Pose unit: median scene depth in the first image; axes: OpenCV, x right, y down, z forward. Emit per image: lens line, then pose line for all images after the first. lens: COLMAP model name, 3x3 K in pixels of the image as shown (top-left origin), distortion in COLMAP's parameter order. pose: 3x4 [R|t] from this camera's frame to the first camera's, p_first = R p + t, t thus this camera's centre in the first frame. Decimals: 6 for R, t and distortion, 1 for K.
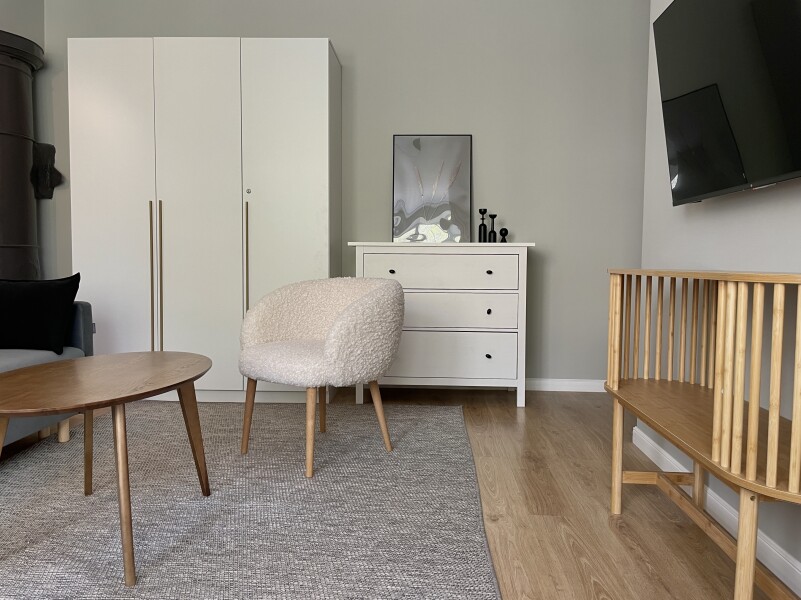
lens RADIAL K [[622.6, 0, 400.5], [0, 622.6, 300.0], [0, 0, 1]] dist [-0.000401, -0.000327]
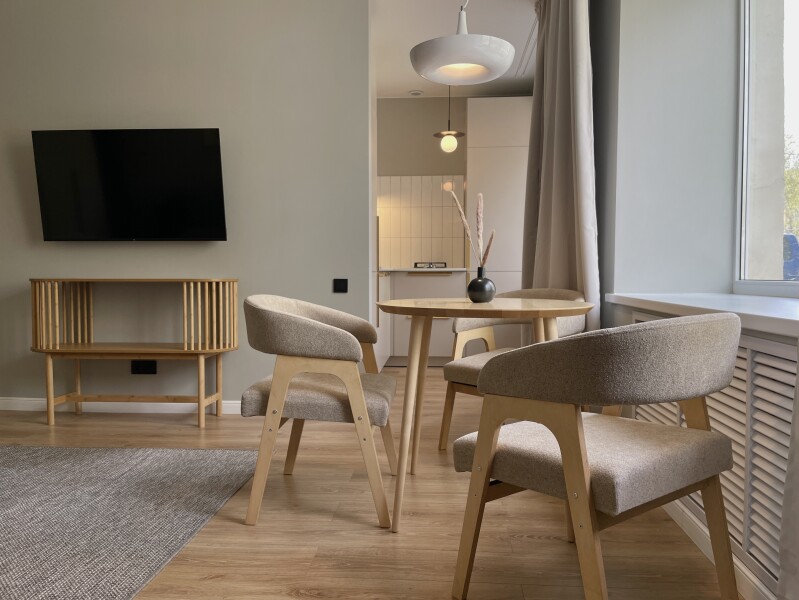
lens RADIAL K [[621.1, 0, 399.5], [0, 621.1, 300.0], [0, 0, 1]] dist [-0.000401, -0.000327]
pose [[0.013592, -0.062358, 0.997961, -1.607195], [0.065215, 0.995984, 0.061346, -0.041364], [-0.997779, 0.064248, 0.017604, 0.012016]]
